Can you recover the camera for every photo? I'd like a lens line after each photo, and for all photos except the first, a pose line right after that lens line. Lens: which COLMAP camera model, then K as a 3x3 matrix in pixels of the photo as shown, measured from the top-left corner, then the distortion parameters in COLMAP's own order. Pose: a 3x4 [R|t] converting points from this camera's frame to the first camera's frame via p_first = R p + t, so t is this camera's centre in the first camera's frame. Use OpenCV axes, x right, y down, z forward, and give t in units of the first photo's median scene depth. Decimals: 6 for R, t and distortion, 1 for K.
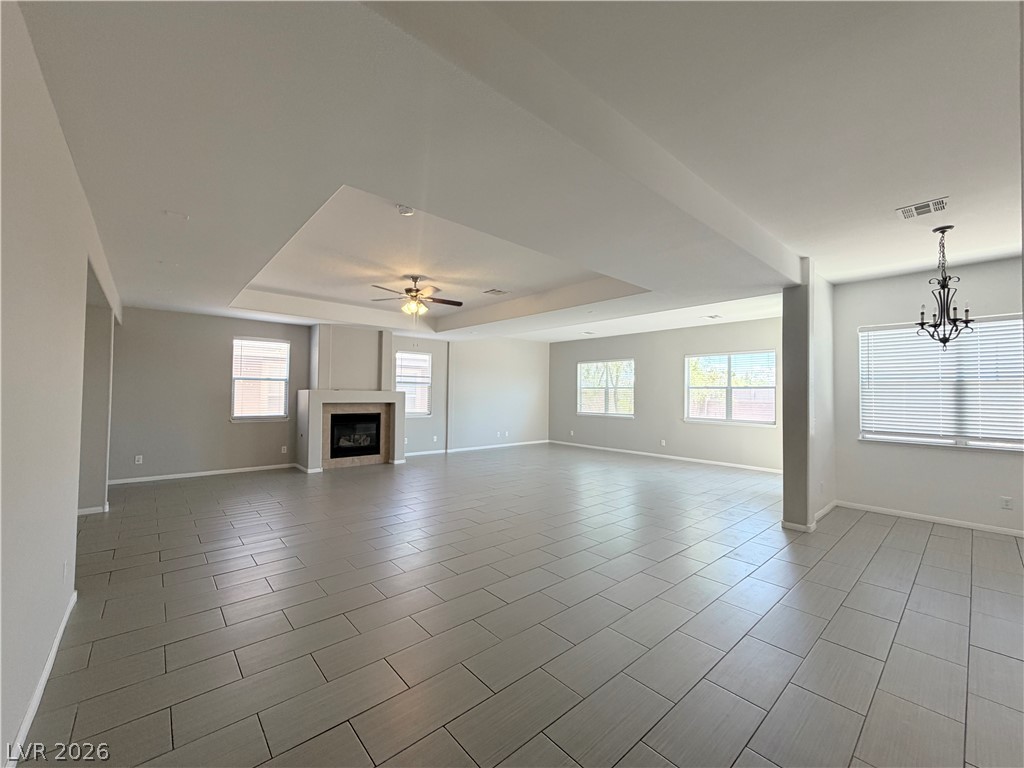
lens RADIAL K [[409.8, 0, 513.7], [0, 409.8, 382.6], [0, 0, 1]] dist [0.000634, 0.000271]
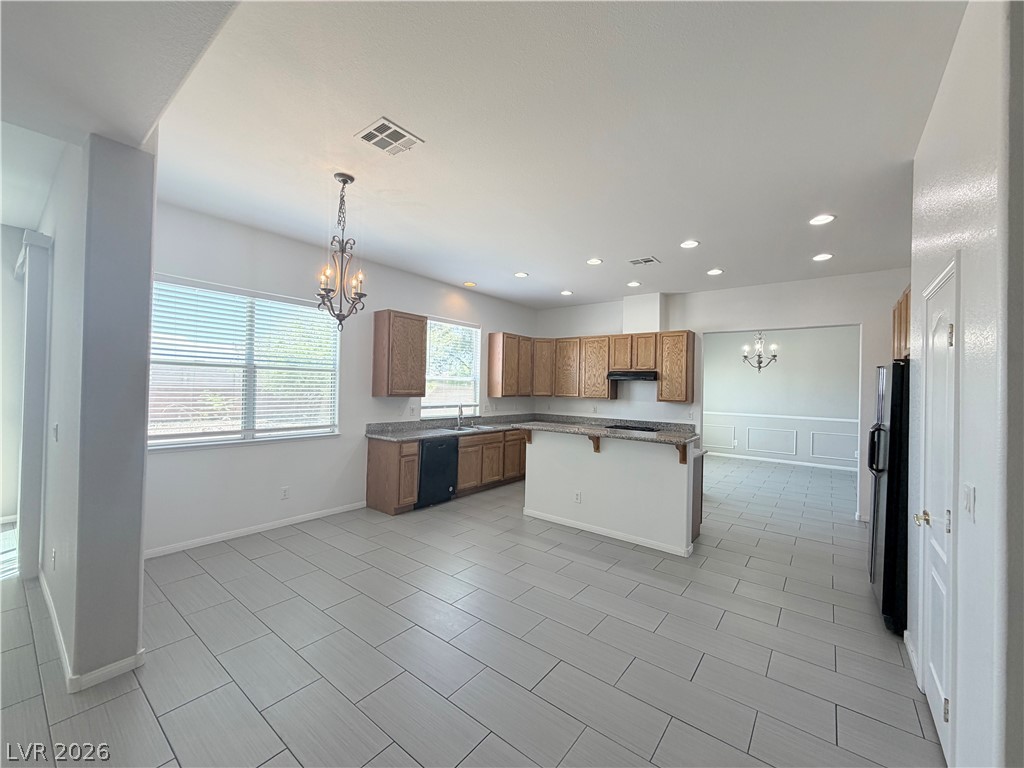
lens RADIAL K [[409.8, 0, 511.0], [0, 409.8, 383.4], [0, 0, 1]] dist [0.000634, 0.000271]
pose [[-0.178849, -0.006014, 0.983858, 0.090064], [-0.052679, 0.998605, -0.003472, 0.005587], [-0.982465, -0.052450, -0.178917, 0.369439]]
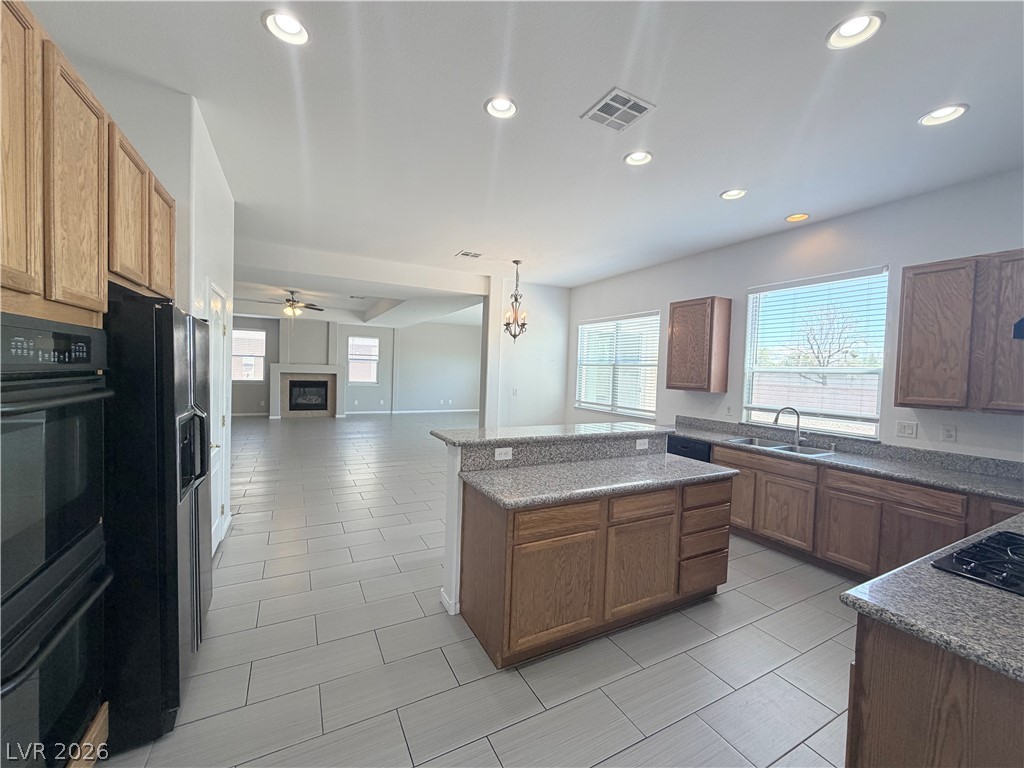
lens RADIAL K [[409.8, 0, 507.3], [0, 409.8, 380.4], [0, 0, 1]] dist [0.000634, 0.000271]
pose [[0.970228, 0.025224, -0.240878, 0.634353], [-0.013102, 0.998572, 0.051794, -0.008425], [0.241841, -0.047096, 0.969172, -0.218851]]
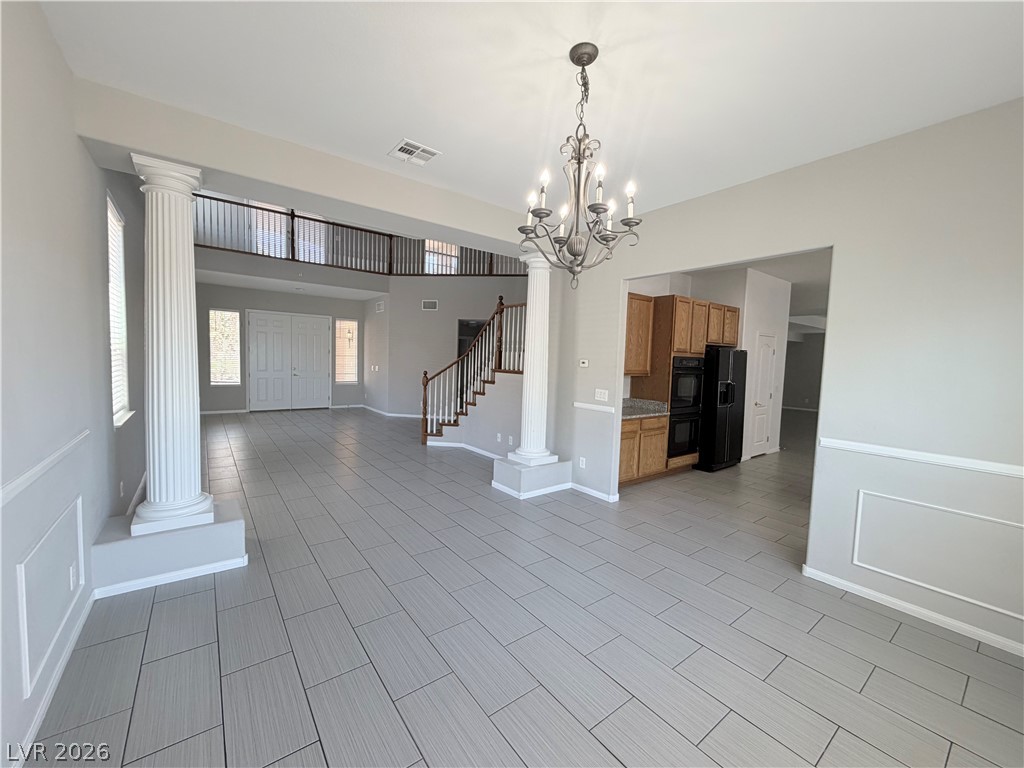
lens RADIAL K [[409.8, 0, 511.3], [0, 409.8, 385.4], [0, 0, 1]] dist [0.000634, 0.000271]
pose [[-0.995942, -0.041026, 0.080105, 0.884743], [-0.038145, 0.998581, 0.037172, 0.086568], [-0.081516, 0.033965, -0.996093, 3.074384]]
